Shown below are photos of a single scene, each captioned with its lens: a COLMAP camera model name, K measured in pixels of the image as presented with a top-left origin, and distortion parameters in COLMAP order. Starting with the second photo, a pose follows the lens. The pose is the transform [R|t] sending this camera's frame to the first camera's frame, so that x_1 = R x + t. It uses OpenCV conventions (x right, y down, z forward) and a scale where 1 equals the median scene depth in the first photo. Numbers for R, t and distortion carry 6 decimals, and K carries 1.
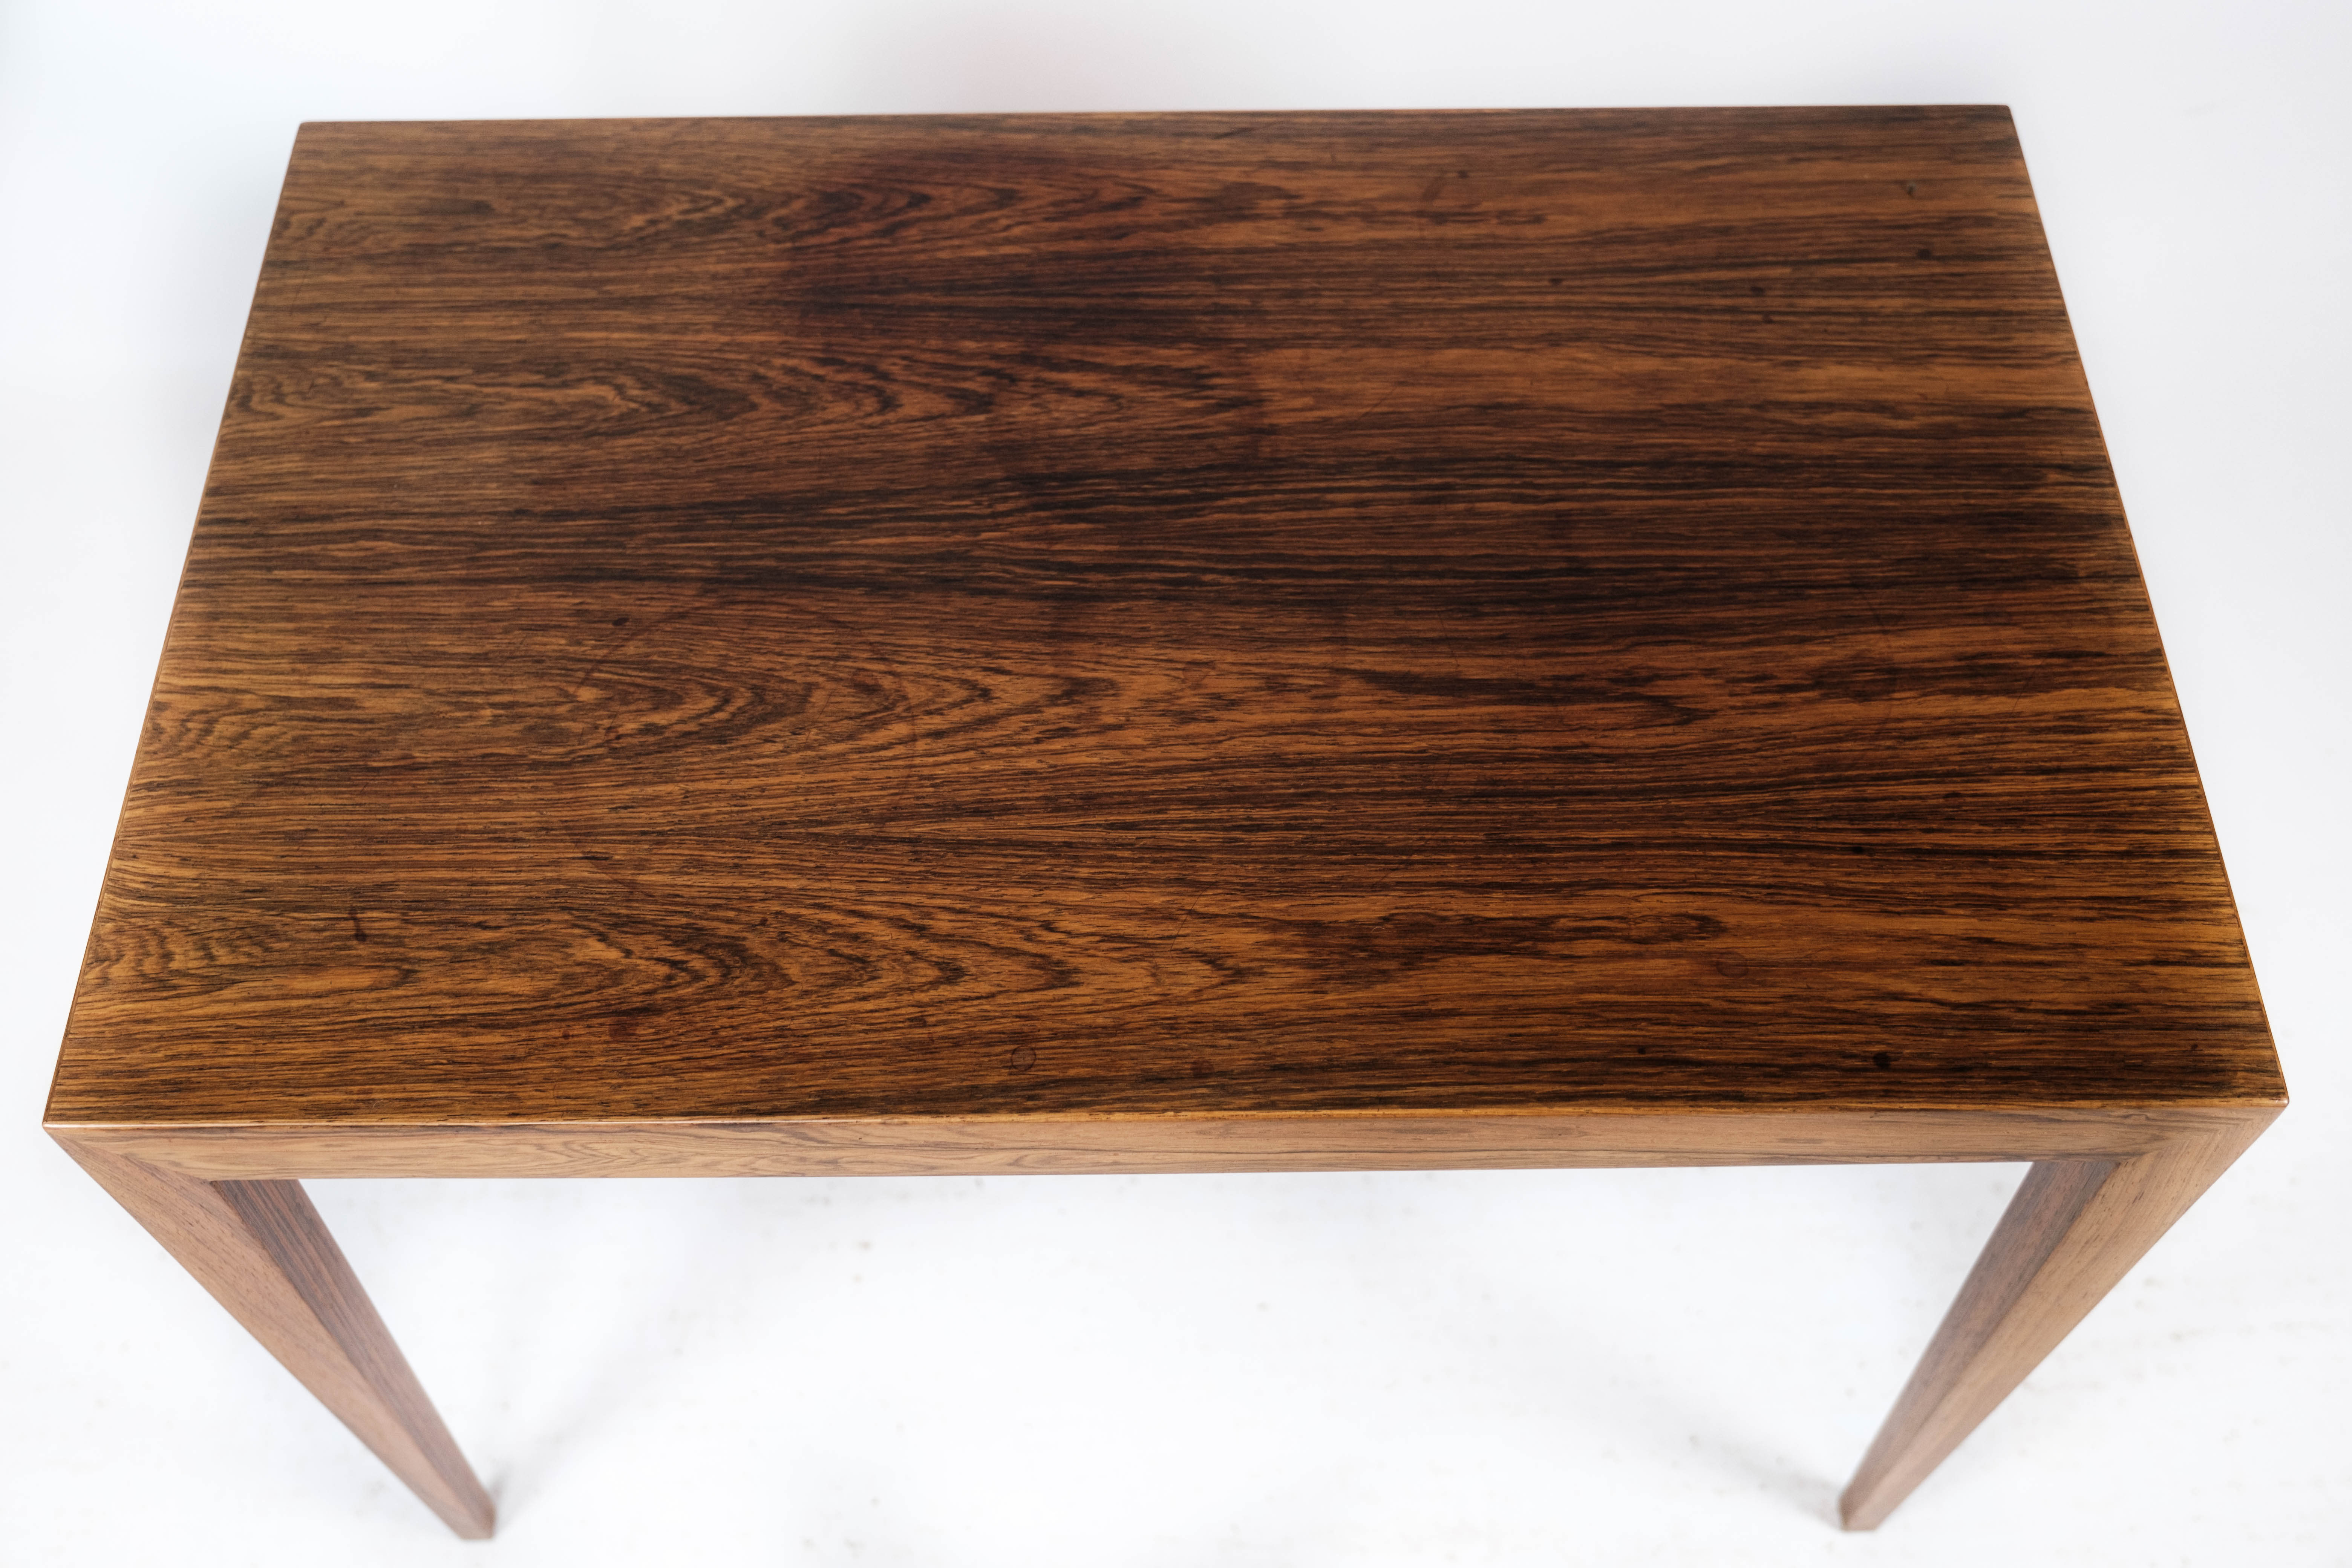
lens RADIAL K [[2427.5, 0, 1150.0], [0, 2427.5, 930.2], [0, 0, 1]] dist [-0.021713, -0.014795]
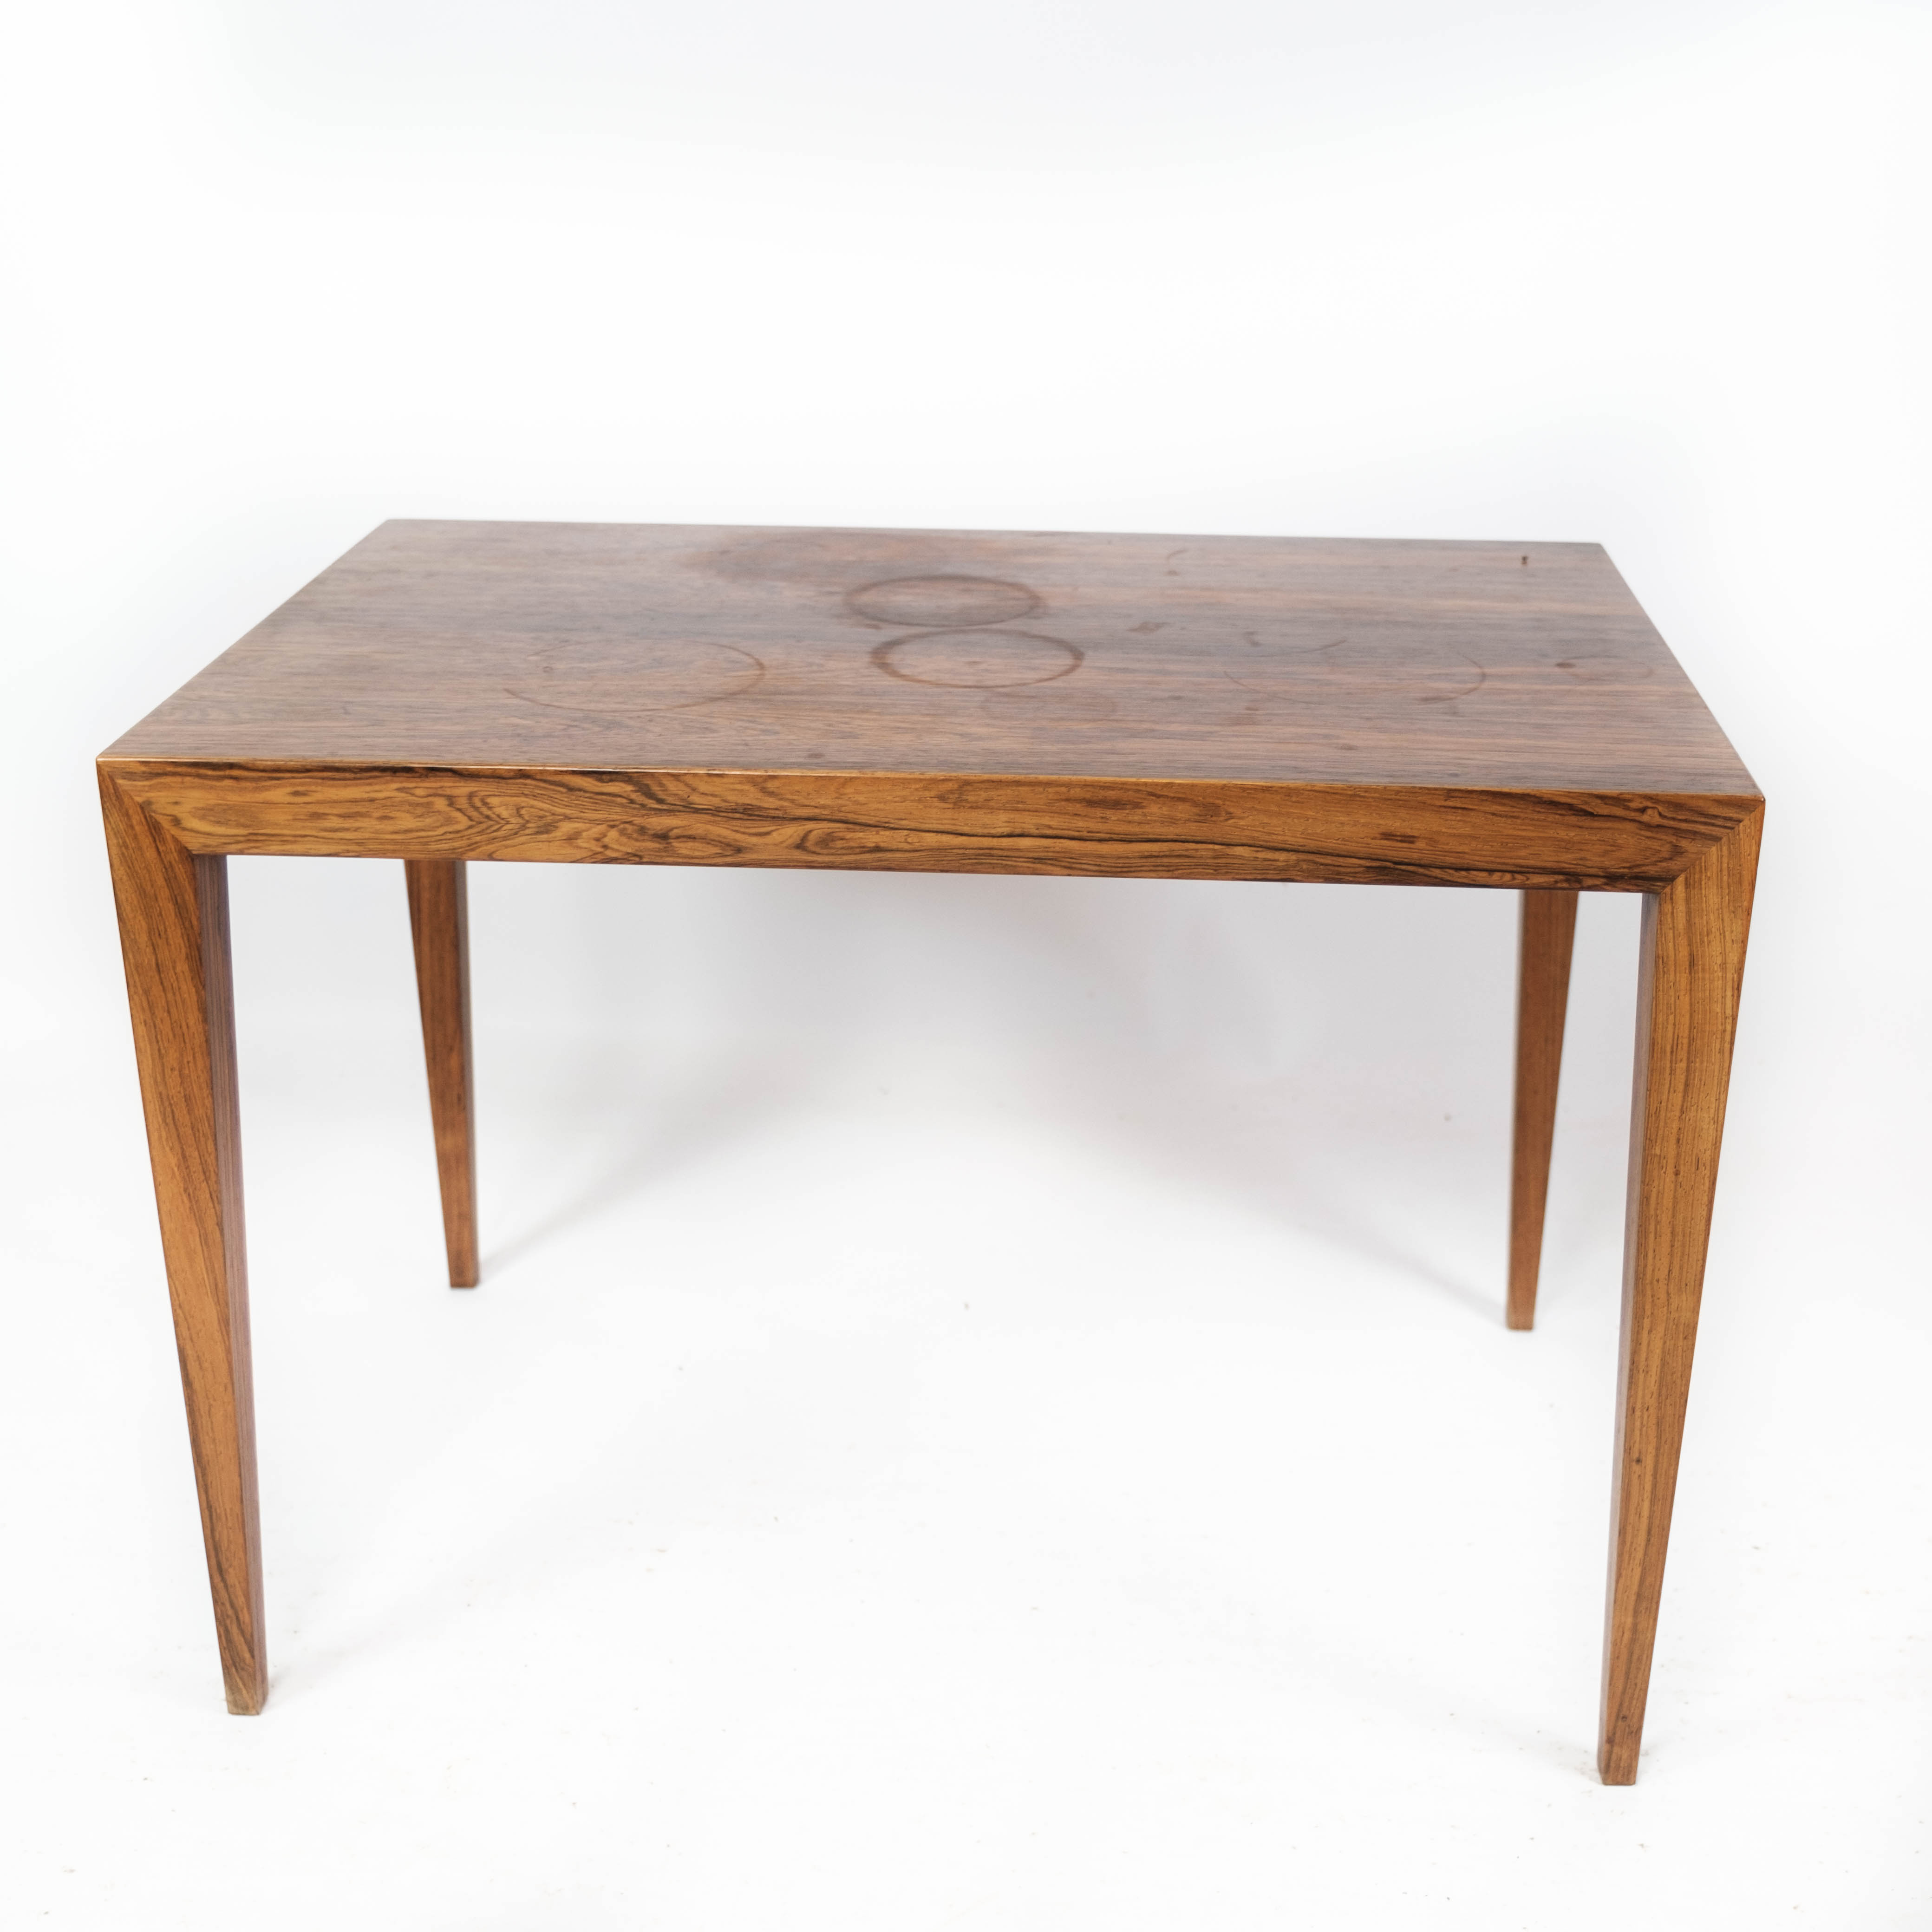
lens RADIAL K [[2785.8, 0, 968.6], [0, 2785.8, 1029.7], [0, 0, 1]] dist [-0.015144, -0.009766]
pose [[0.996683, 0.043583, -0.068726, 0.138765], [-0.076212, 0.796025, -0.600446, 1.042997], [0.028539, 0.603692, 0.796706, -0.137180]]
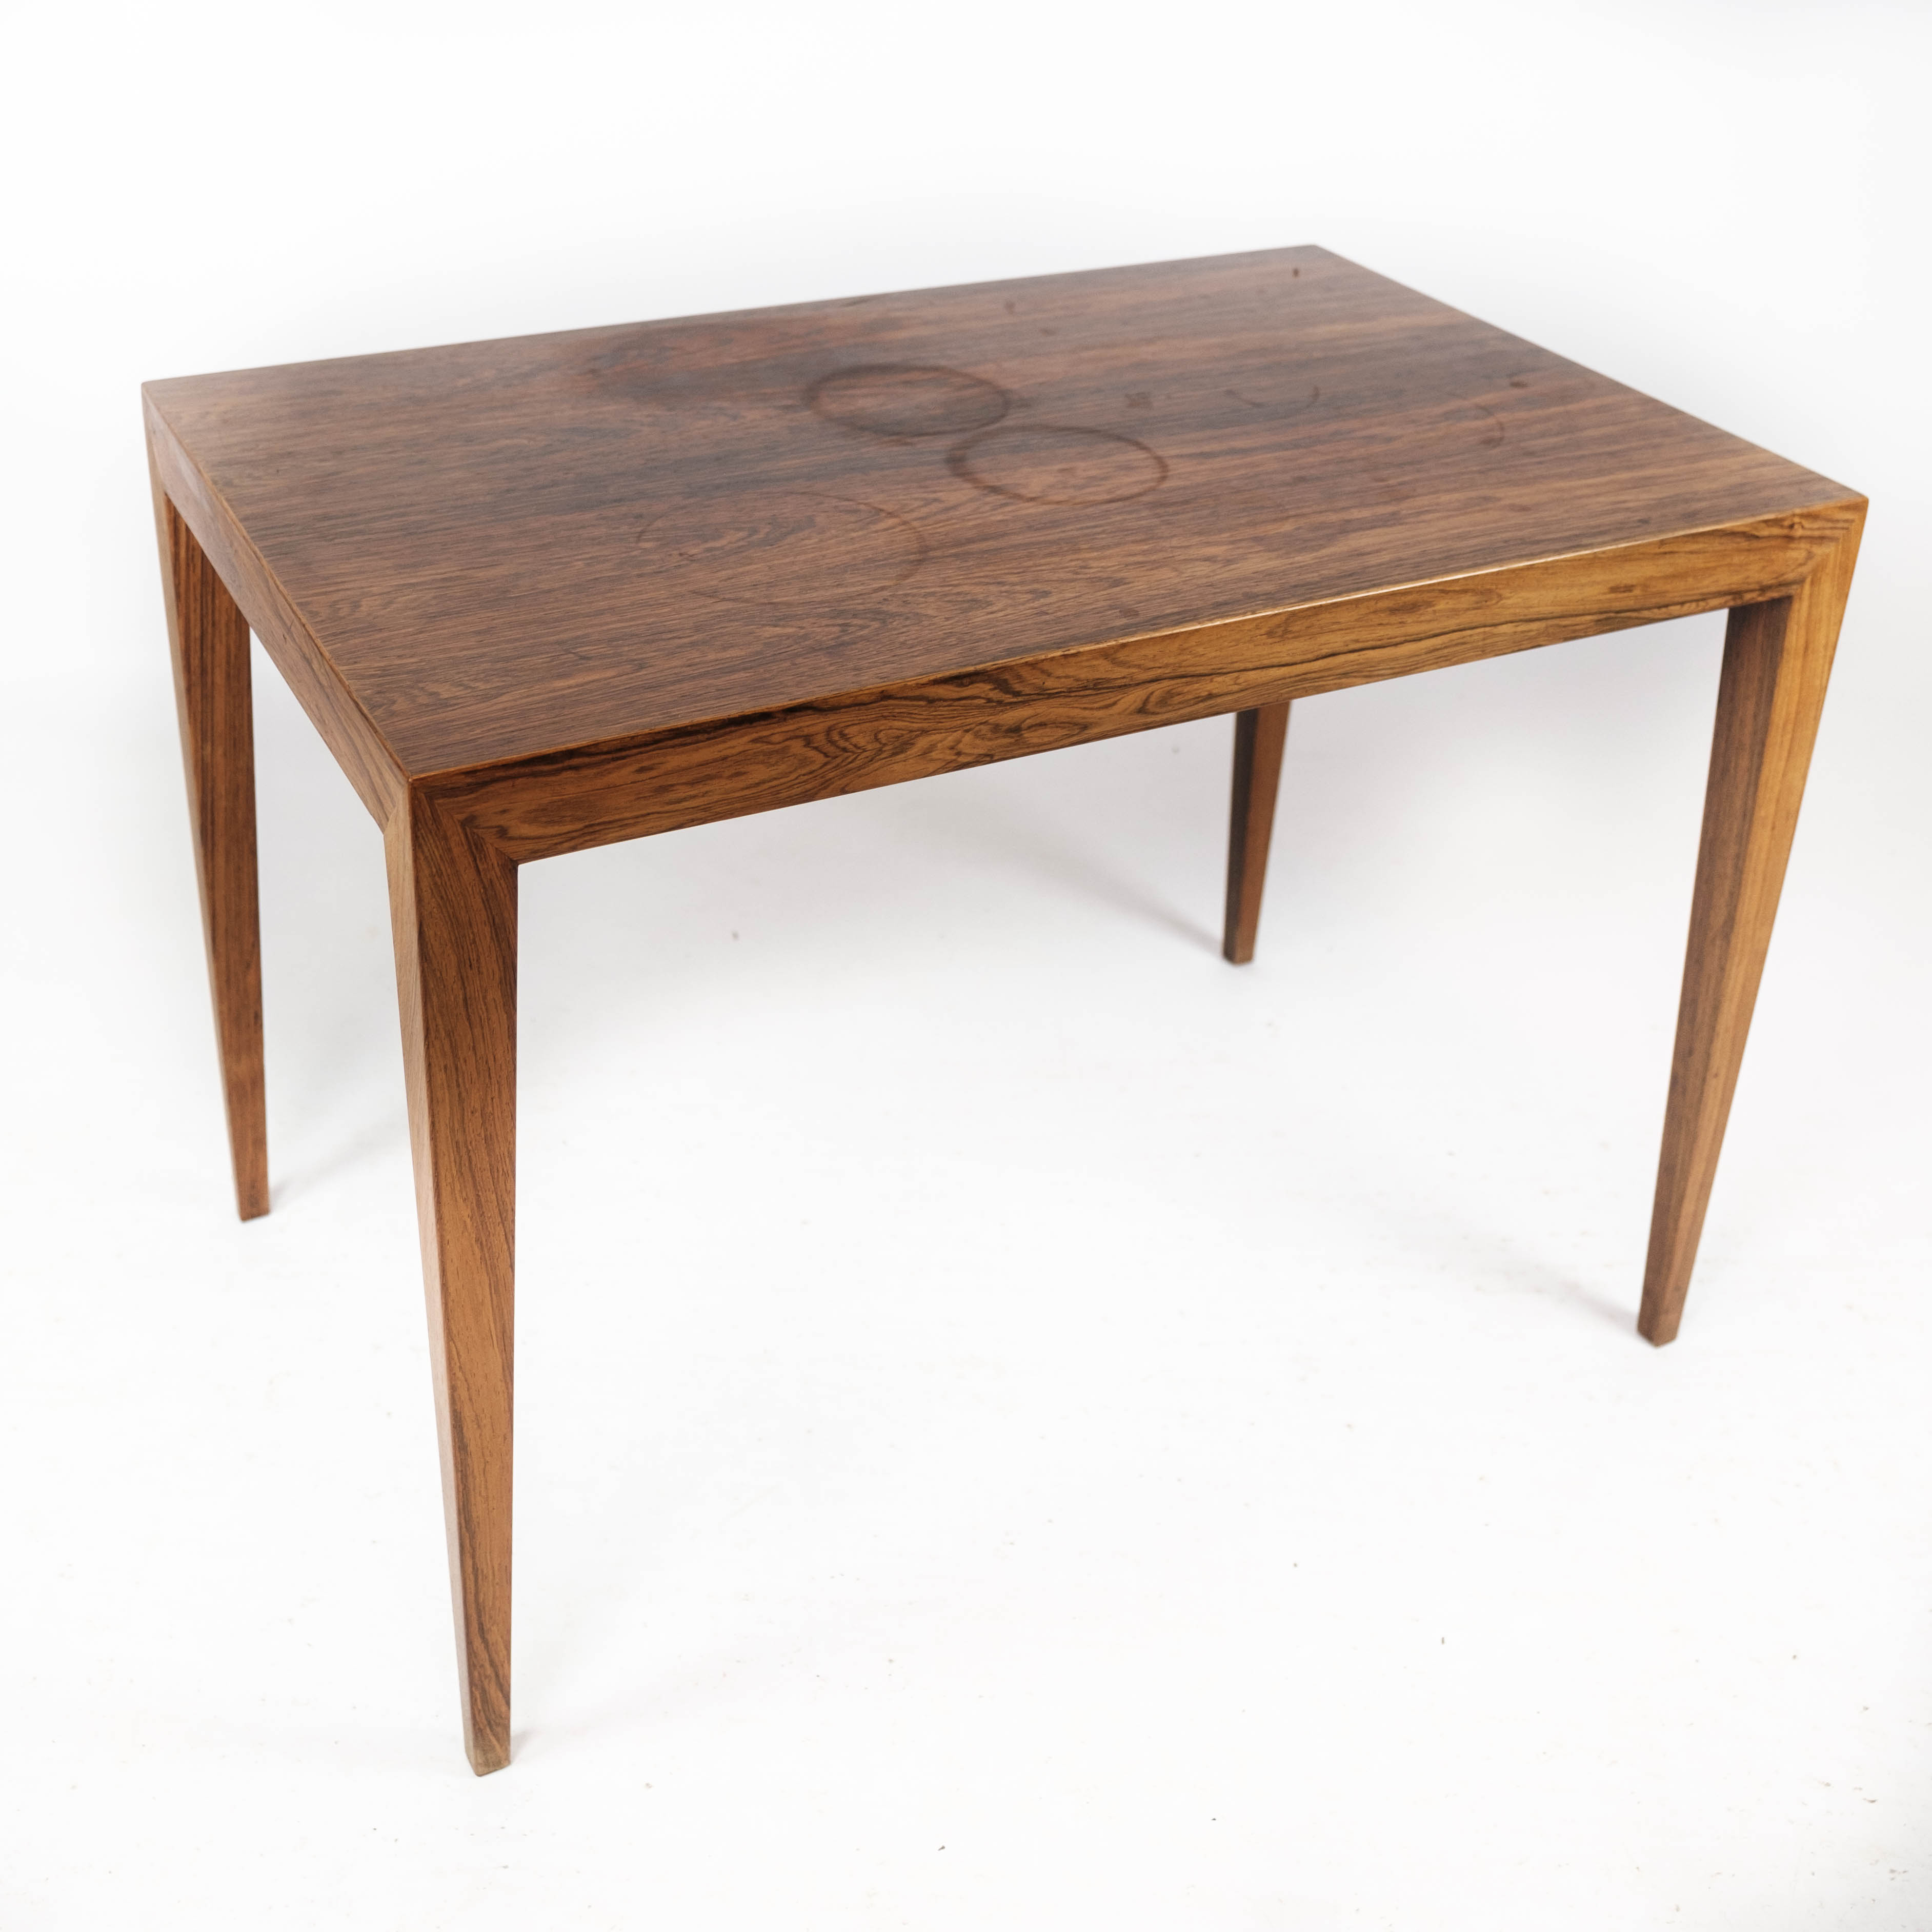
lens RADIAL K [[2637.4, 0, 964.3], [0, 2637.4, 782.3], [0, 0, 1]] dist [-0.025019, -0.062425]
pose [[0.883213, -0.175355, 0.434954, -0.716492], [0.381085, 0.808905, -0.447712, 0.682932], [-0.273328, 0.561180, 0.781261, -0.022656]]
